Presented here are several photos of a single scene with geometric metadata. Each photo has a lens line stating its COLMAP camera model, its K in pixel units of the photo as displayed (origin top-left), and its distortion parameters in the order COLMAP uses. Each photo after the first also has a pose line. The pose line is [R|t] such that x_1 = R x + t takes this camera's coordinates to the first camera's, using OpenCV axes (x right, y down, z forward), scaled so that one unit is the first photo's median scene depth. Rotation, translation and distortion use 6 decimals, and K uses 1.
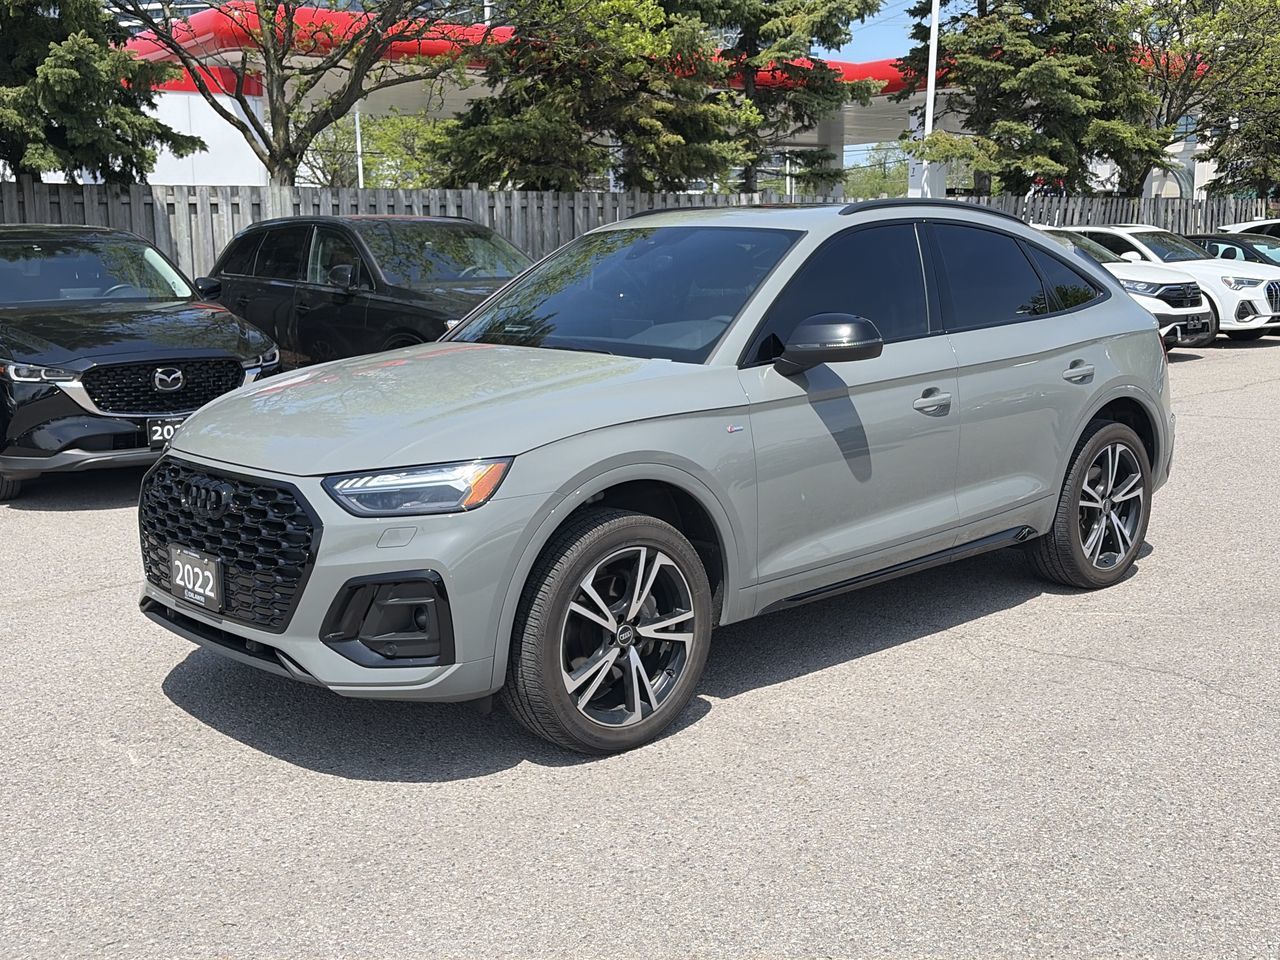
lens RADIAL K [[1424.0, 0, 677.3], [0, 1424.0, 433.1], [0, 0, 1]] dist [0.085102, 0.003981]
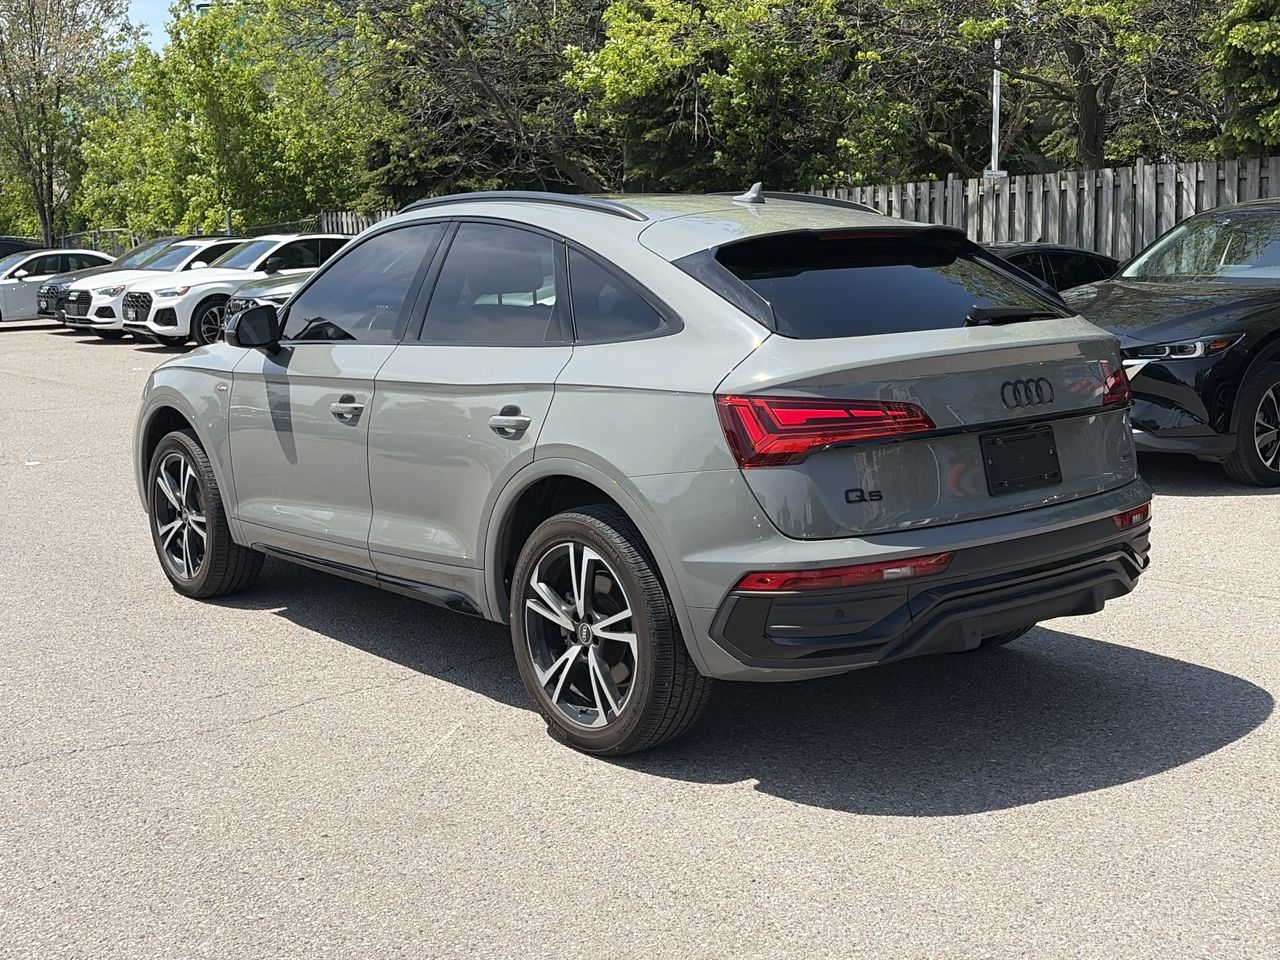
lens RADIAL K [[1513.1, 0, 640.0], [0, 1513.1, 480.0], [0, 0, 1]] dist [0.136099, -0.390342]
pose [[-0.077002, 0.168639, -0.982665, 1.294219], [-0.112908, 0.977777, 0.176648, -0.195347], [0.990617, 0.124553, -0.056250, 1.386402]]
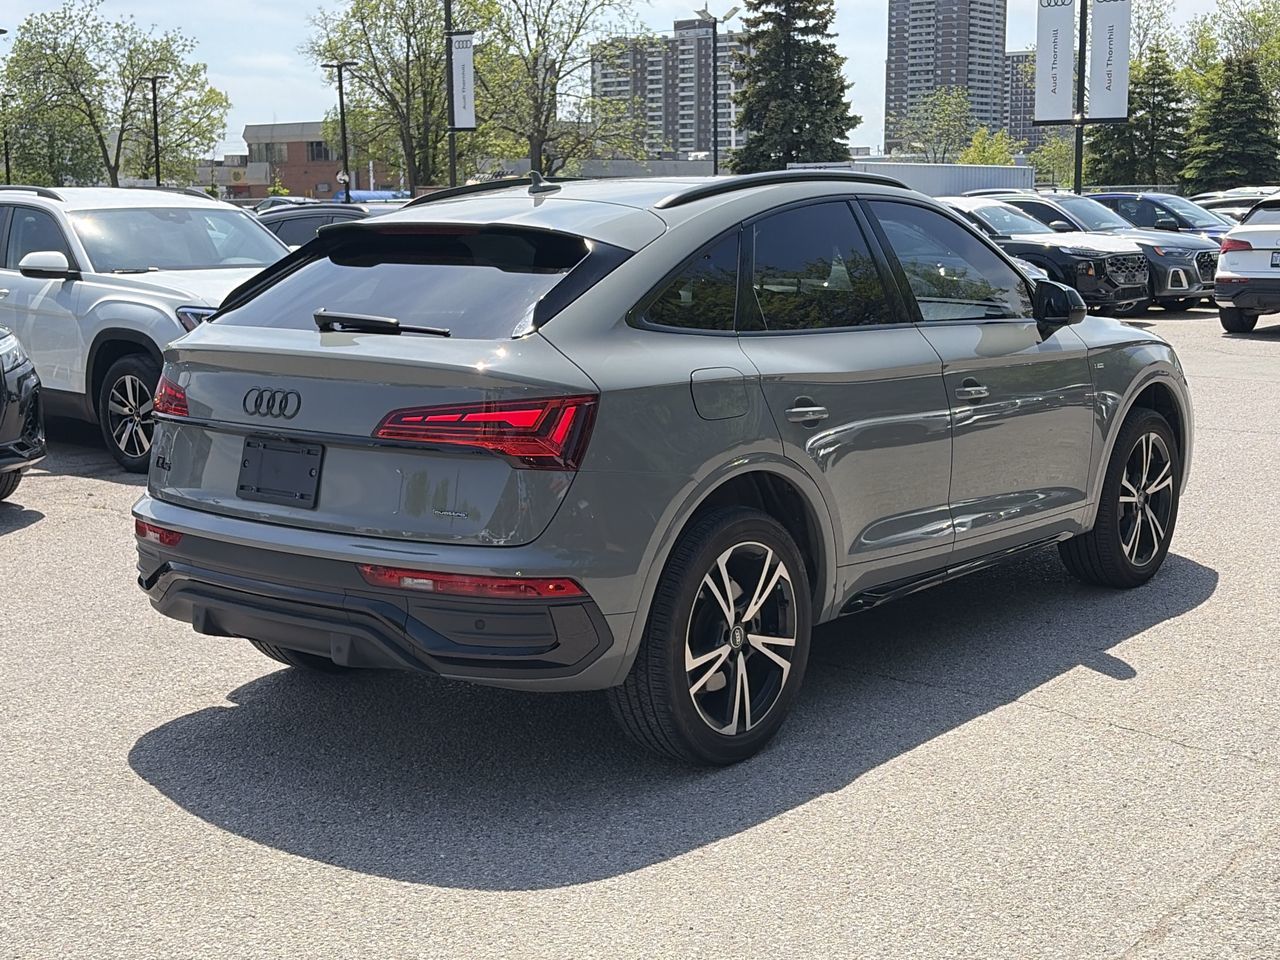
lens RADIAL K [[1679.9, 0, 640.0], [0, 1679.9, 480.0], [0, 0, 1]] dist [0.195116, -0.646929]
pose [[-0.990701, 0.040963, -0.129747, 0.316572], [0.001252, 0.956307, 0.292360, -0.348726], [0.136054, 0.289479, -0.947466, 2.491481]]
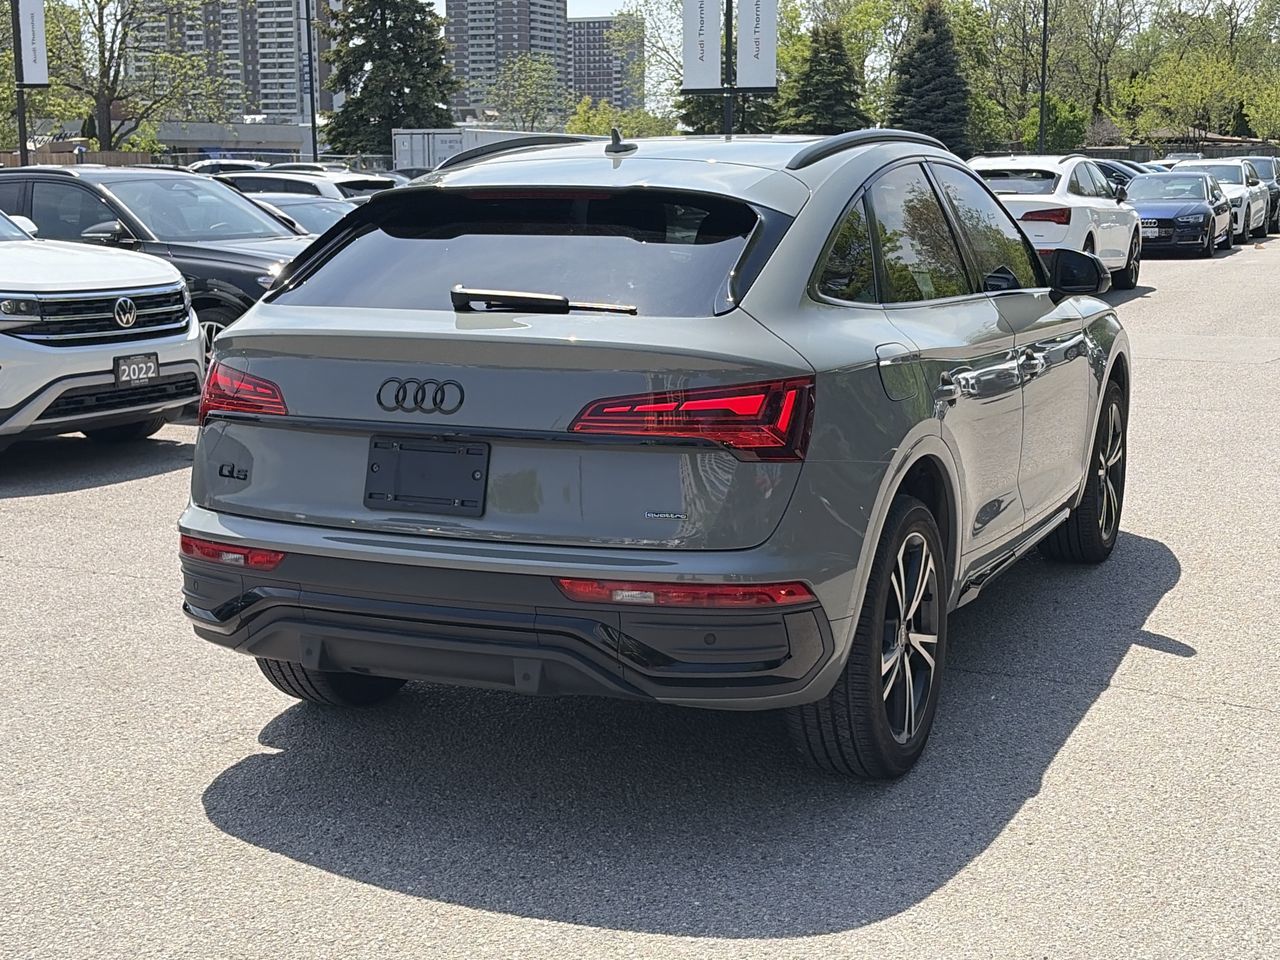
lens RADIAL K [[1770.1, 0, 640.0], [0, 1770.1, 480.0], [0, 0, 1]] dist [0.258817, -1.048303]
pose [[-0.927549, 0.079589, -0.365127, 0.613803], [-0.034547, 0.954611, 0.295844, -0.331652], [0.372100, 0.287024, -0.882700, 2.360309]]
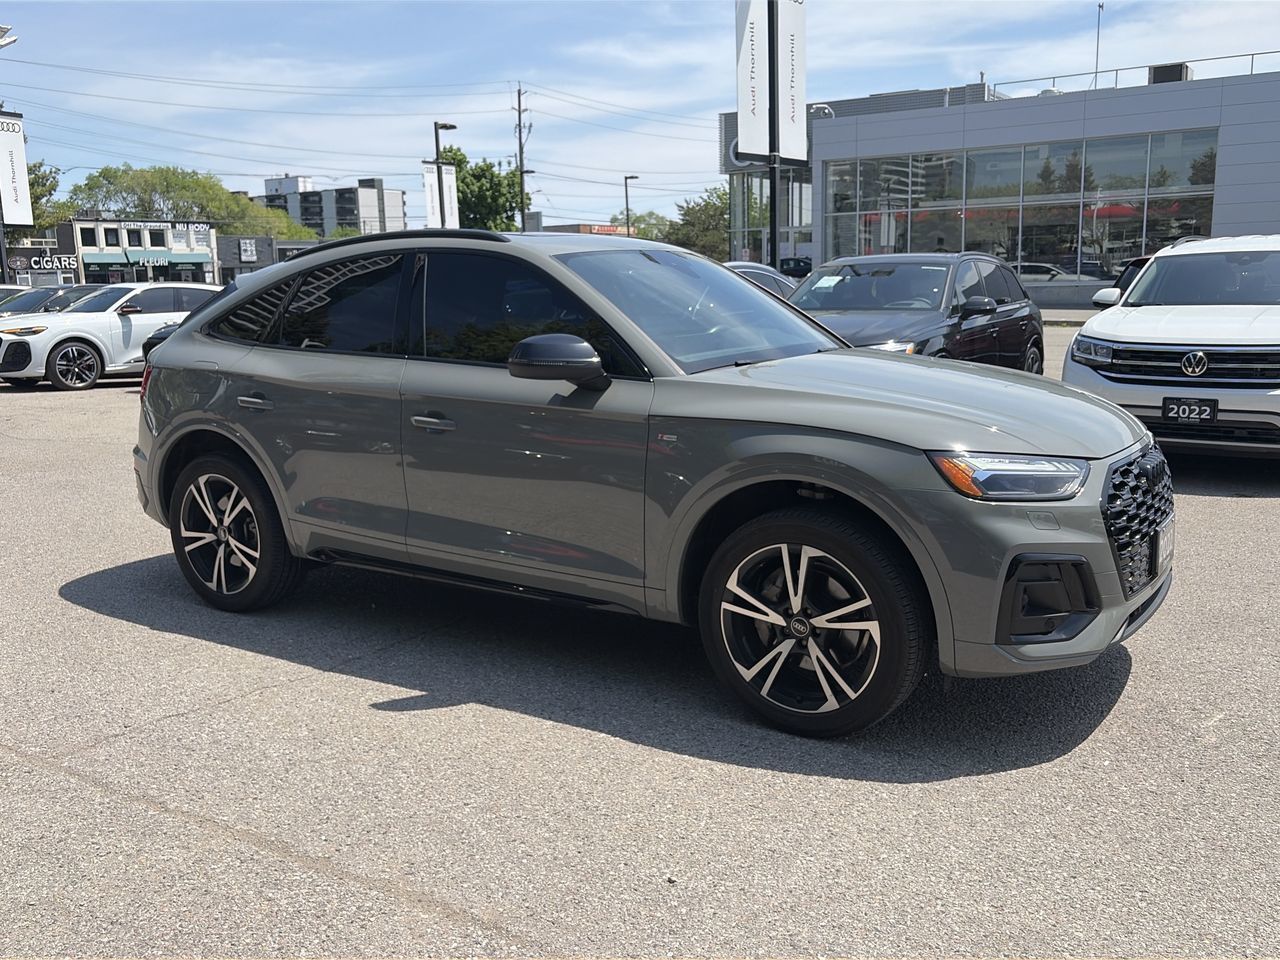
lens RADIAL K [[1143.5, 0, 640.0], [0, 1143.5, 480.0], [0, 0, 1]] dist [0.023230, -0.007896]
pose [[-0.235411, -0.154352, 0.959561, -0.988442], [0.152404, 0.969231, 0.193297, -0.166486], [-0.959872, 0.191745, -0.204644, 1.416058]]
